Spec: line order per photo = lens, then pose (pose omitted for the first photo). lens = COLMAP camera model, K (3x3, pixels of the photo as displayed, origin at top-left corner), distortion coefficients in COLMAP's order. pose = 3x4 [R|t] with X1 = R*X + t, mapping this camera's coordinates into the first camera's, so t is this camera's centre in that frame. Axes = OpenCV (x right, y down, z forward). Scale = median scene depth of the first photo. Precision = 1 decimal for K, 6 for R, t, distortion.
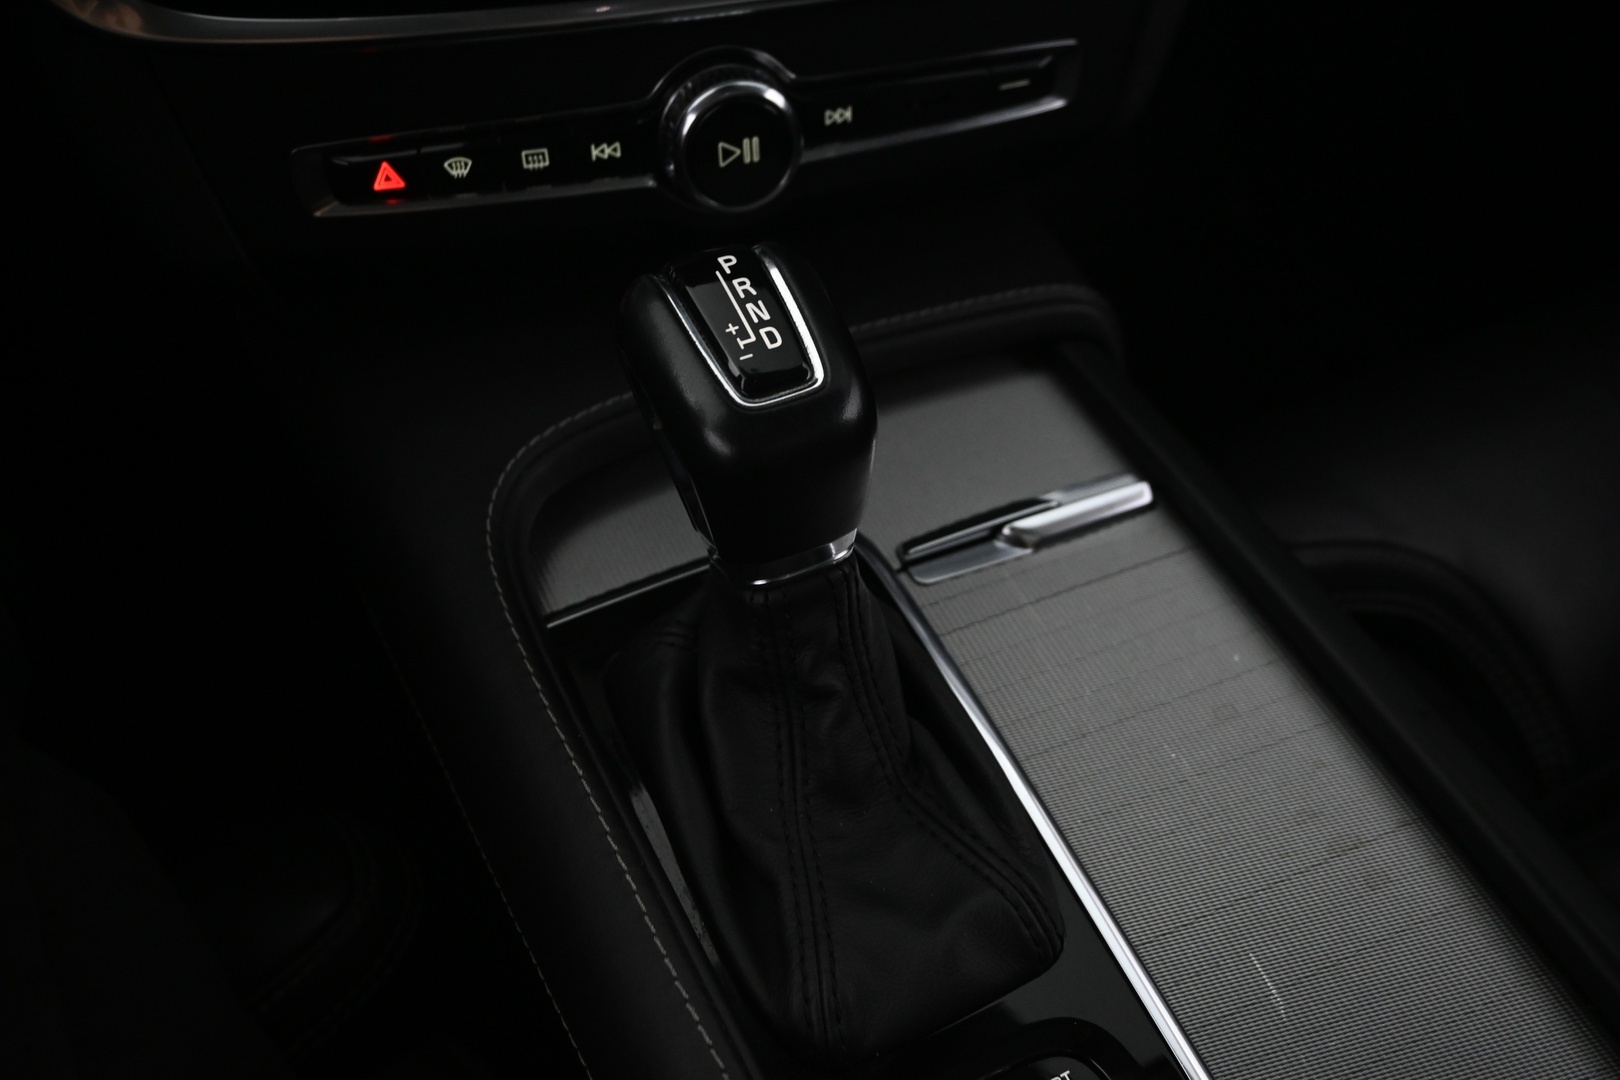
lens RADIAL K [[1214.0, 0, 804.9], [0, 1214.0, 544.1], [0, 0, 1]] dist [-0.006253, -0.001298]
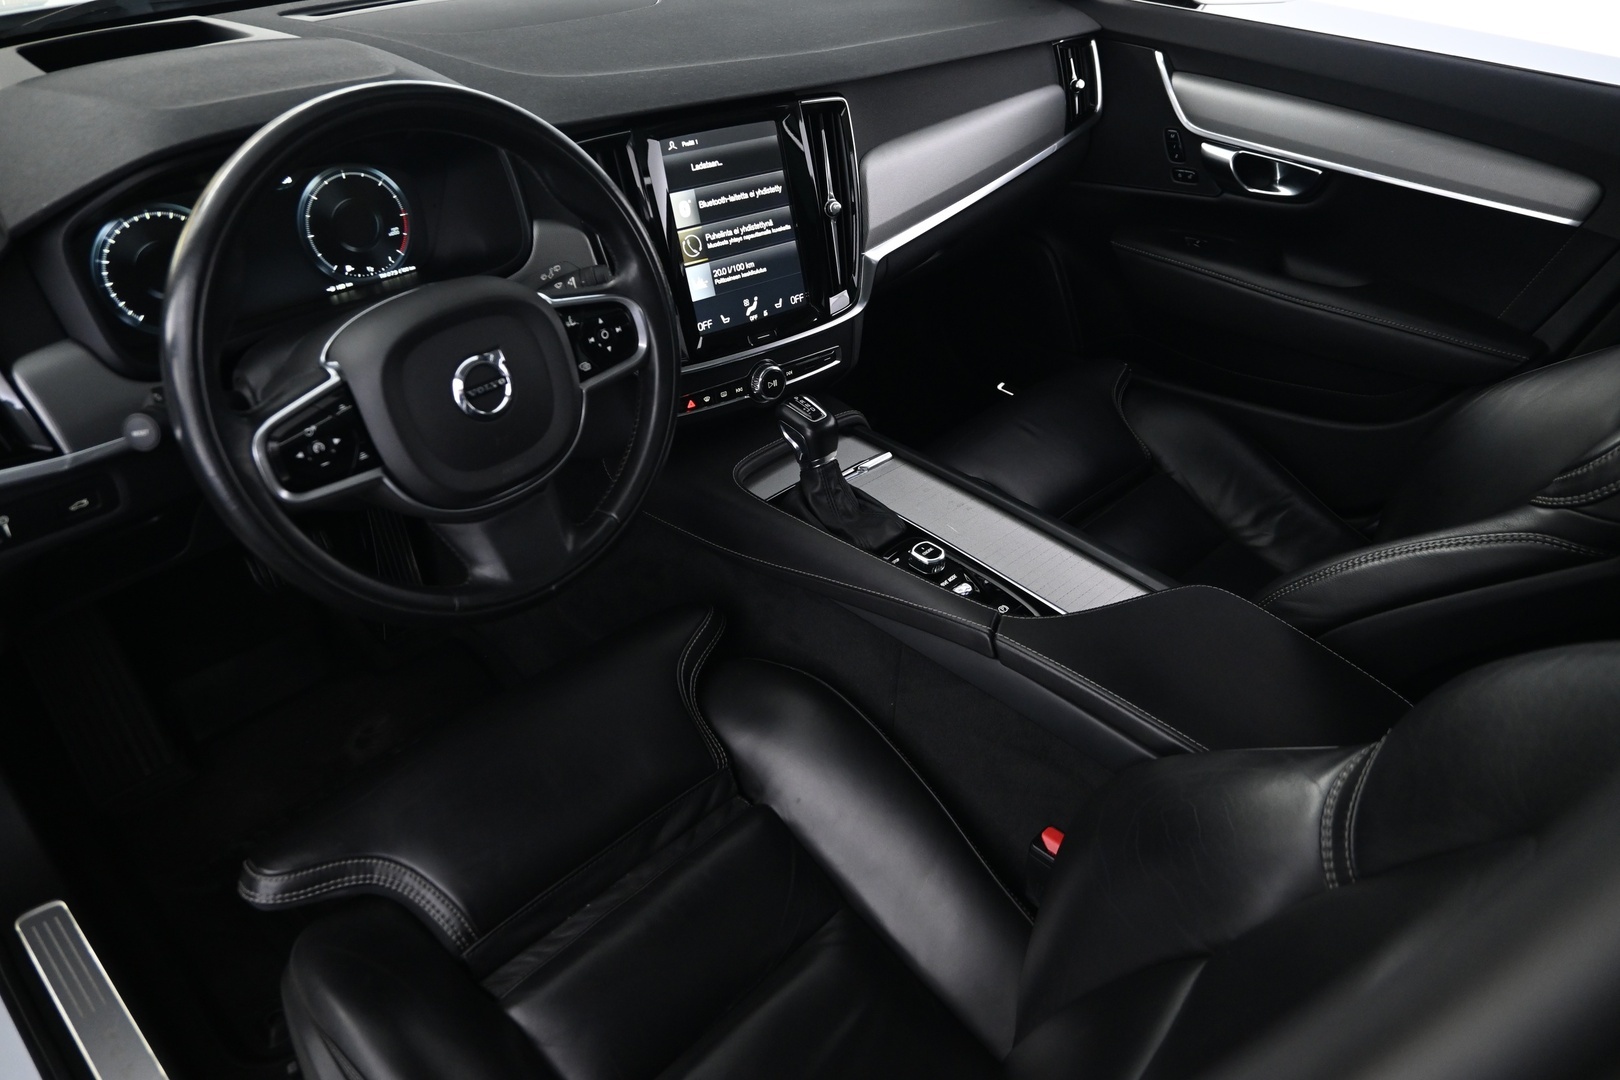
lens RADIAL K [[1110.1, 0, 810.0], [0, 1110.1, 537.3], [0, 0, 1]] dist [-0.002051, -0.001966]
pose [[0.935084, -0.209300, 0.286027, -1.070304], [0.276677, 0.935439, -0.220009, 0.965193], [-0.221512, 0.284864, 0.932622, -2.238163]]
